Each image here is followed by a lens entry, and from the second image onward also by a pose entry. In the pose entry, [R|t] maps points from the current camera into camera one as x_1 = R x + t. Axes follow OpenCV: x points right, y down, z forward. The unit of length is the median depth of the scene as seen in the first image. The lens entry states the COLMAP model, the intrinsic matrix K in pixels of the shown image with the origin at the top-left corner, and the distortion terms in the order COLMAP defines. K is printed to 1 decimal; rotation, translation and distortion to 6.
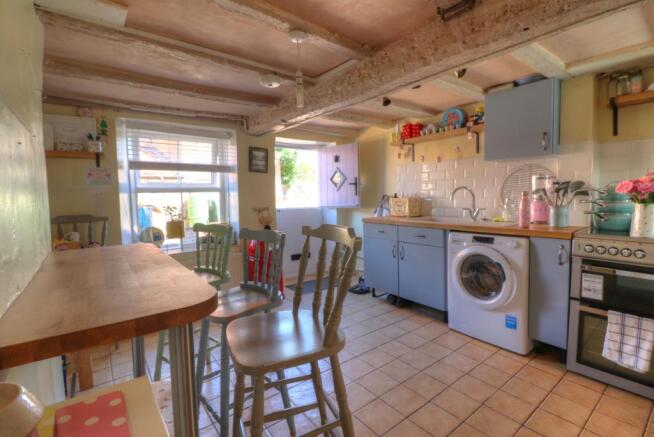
lens RADIAL K [[303.5, 0, 329.3], [0, 303.5, 213.4], [0, 0, 1]] dist [-0.012766, -0.007155]
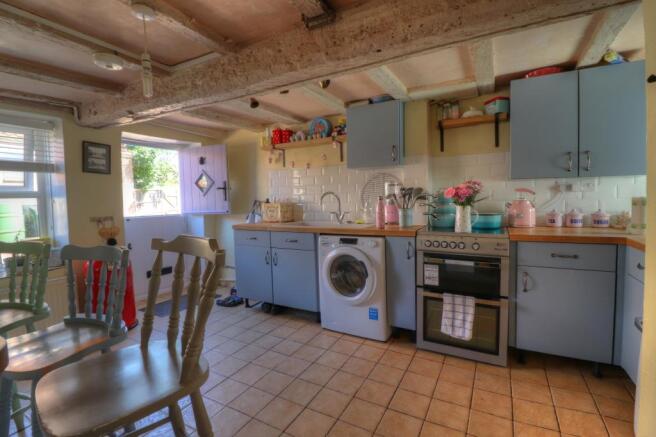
lens RADIAL K [[304.4, 0, 328.4], [0, 304.4, 212.8], [0, 0, 1]] dist [-0.012766, -0.007155]
pose [[0.917853, -0.021936, 0.396314, 0.015255], [0.029075, 0.999505, -0.012014, -0.003465], [-0.395854, 0.022550, 0.918037, 0.029821]]
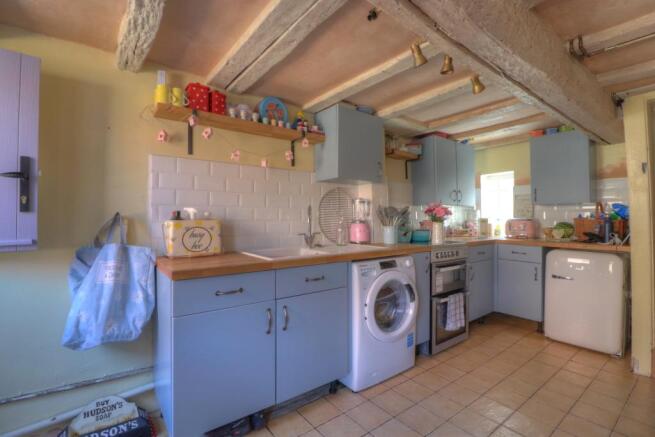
lens RADIAL K [[304.0, 0, 327.8], [0, 304.0, 214.8], [0, 0, 1]] dist [-0.012766, -0.007155]
pose [[-0.011437, 0.037499, 0.999231, -0.487311], [0.064966, 0.997213, -0.036680, -0.047722], [-0.997822, 0.064496, -0.013841, 1.409941]]
